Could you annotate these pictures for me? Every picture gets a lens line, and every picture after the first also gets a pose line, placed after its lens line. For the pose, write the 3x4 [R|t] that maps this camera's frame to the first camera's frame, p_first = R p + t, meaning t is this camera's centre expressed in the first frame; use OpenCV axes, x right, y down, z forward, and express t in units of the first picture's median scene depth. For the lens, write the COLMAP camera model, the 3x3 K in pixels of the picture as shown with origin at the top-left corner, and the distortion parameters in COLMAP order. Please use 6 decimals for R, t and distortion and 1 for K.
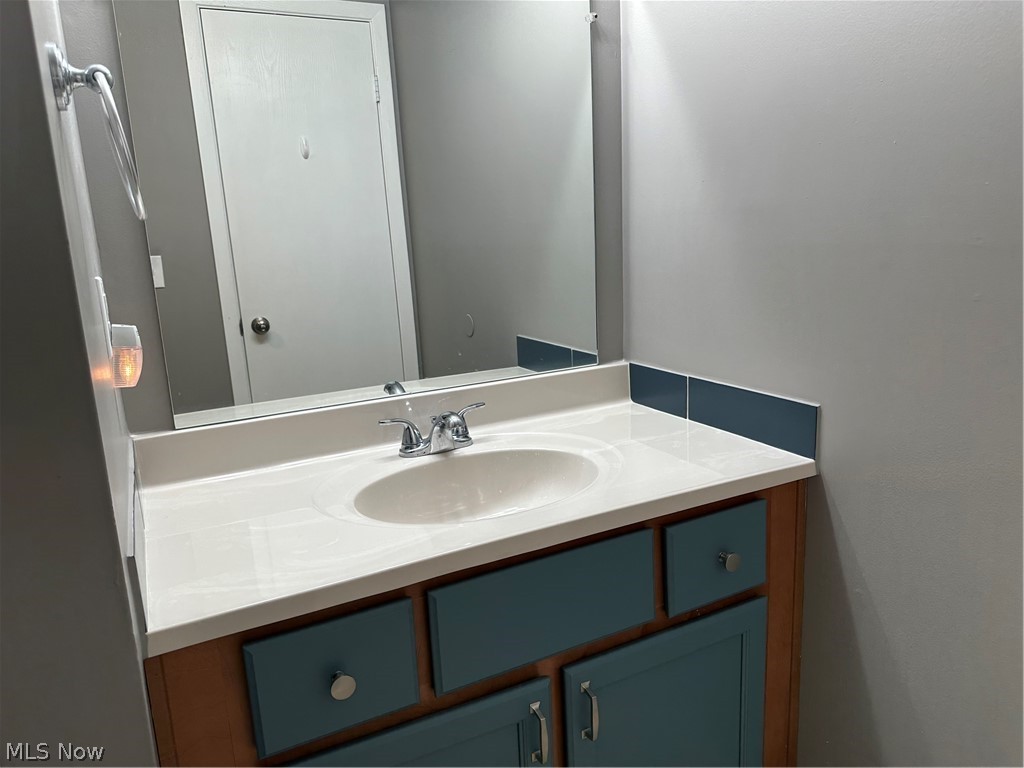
lens RADIAL K [[720.7, 0, 501.7], [0, 720.7, 389.4], [0, 0, 1]] dist [0.012490, -0.008294]
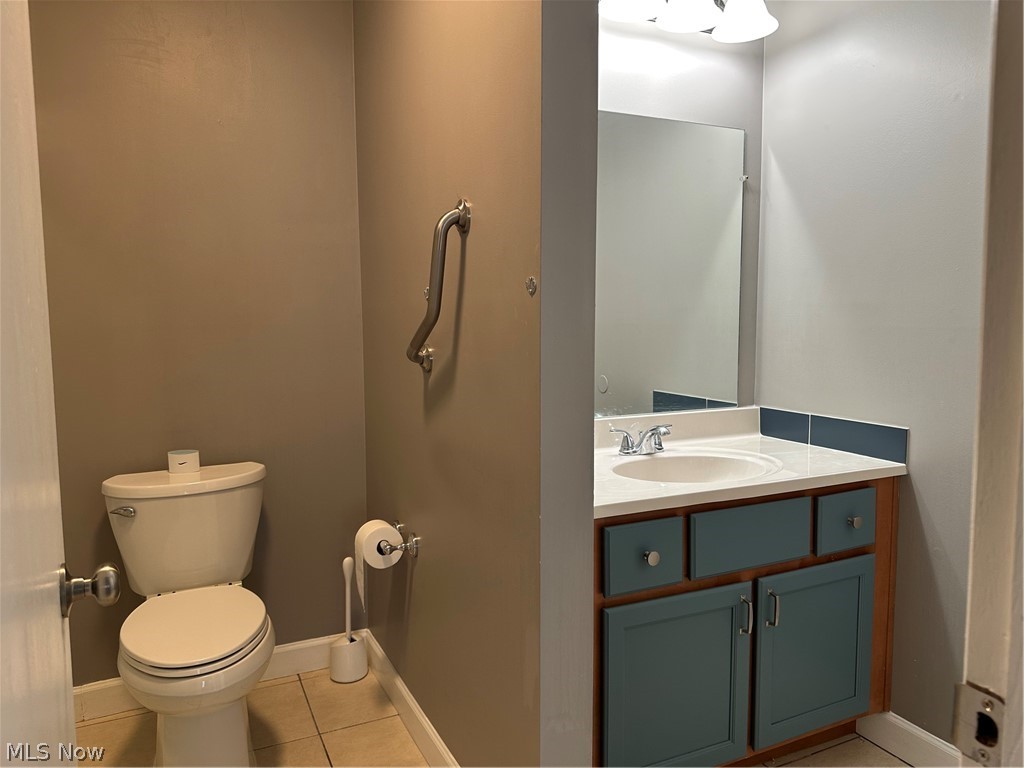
lens RADIAL K [[720.7, 0, 519.4], [0, 720.7, 373.4], [0, 0, 1]] dist [0.012490, -0.008294]
pose [[0.998496, 0.054622, -0.004625, -0.407723], [-0.054745, 0.989291, -0.135304, 0.161306], [-0.002815, 0.135354, 0.990793, -0.579717]]
